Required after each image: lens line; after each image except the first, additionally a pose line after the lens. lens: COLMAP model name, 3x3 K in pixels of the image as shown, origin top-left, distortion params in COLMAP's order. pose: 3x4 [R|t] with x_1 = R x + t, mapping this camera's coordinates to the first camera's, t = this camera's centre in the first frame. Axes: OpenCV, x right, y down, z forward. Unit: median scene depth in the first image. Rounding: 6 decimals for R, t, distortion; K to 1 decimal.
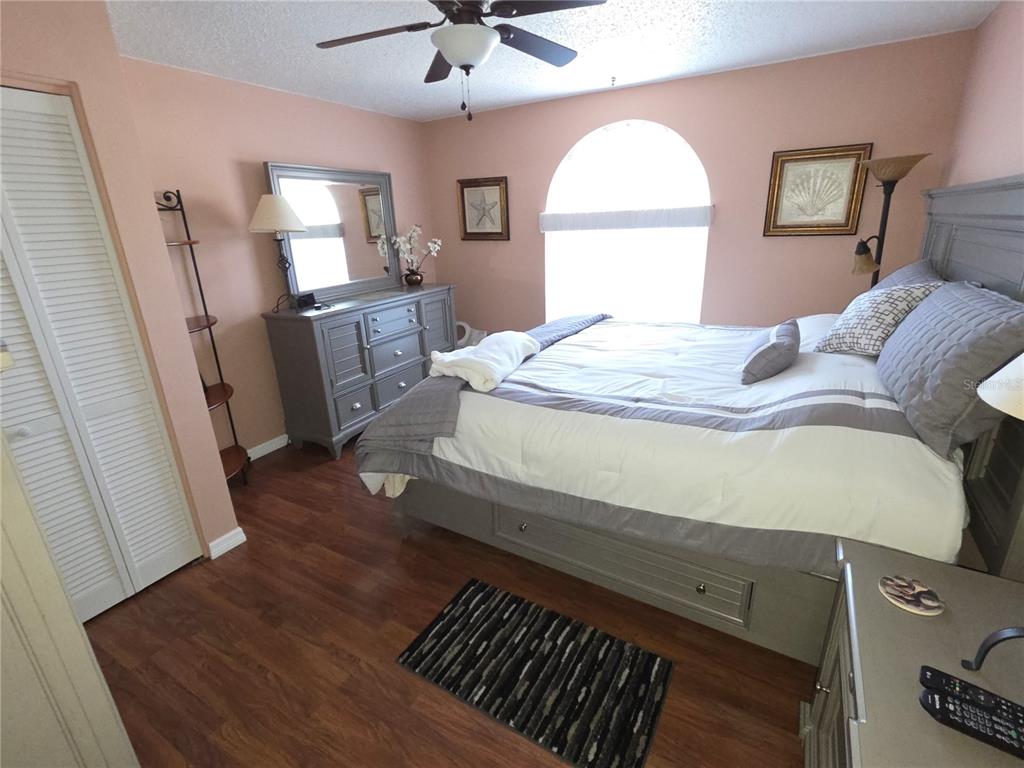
lens RADIAL K [[487.2, 0, 508.2], [0, 487.2, 384.8], [0, 0, 1]] dist [0.003331, -0.001382]
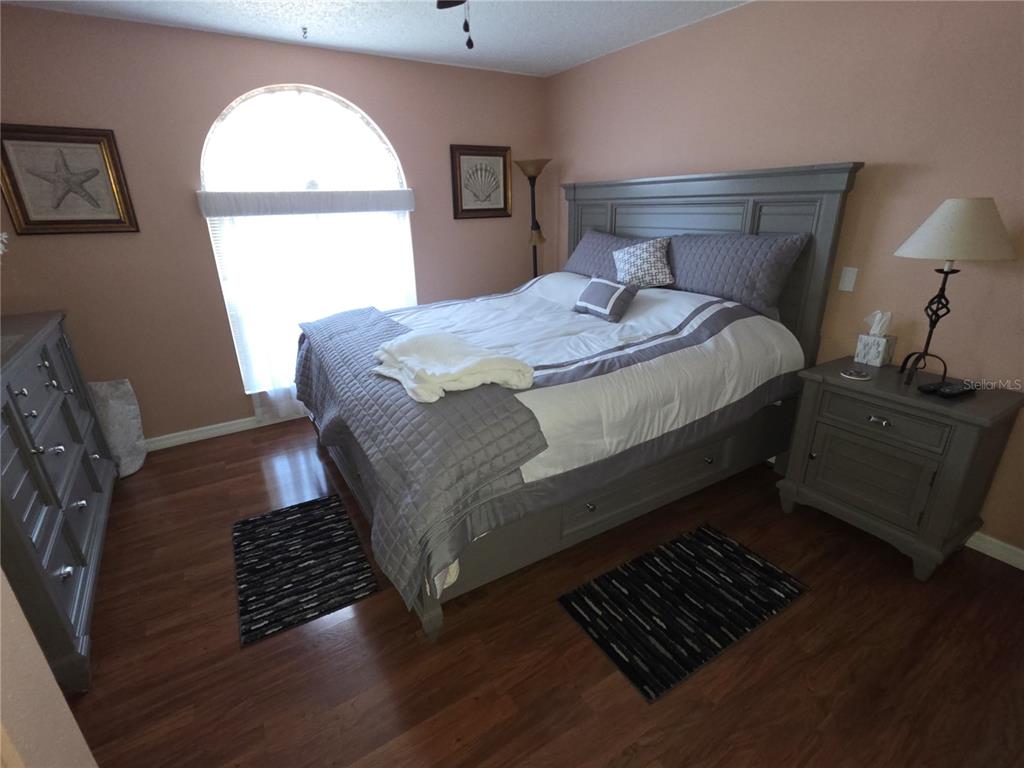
lens RADIAL K [[487.2, 0, 508.7], [0, 487.2, 383.9], [0, 0, 1]] dist [0.003331, -0.001382]
pose [[0.461878, -0.284073, 0.840221, -0.718080], [0.289149, 0.943794, 0.160143, -0.127062], [-0.838488, 0.168982, 0.518057, 0.542511]]
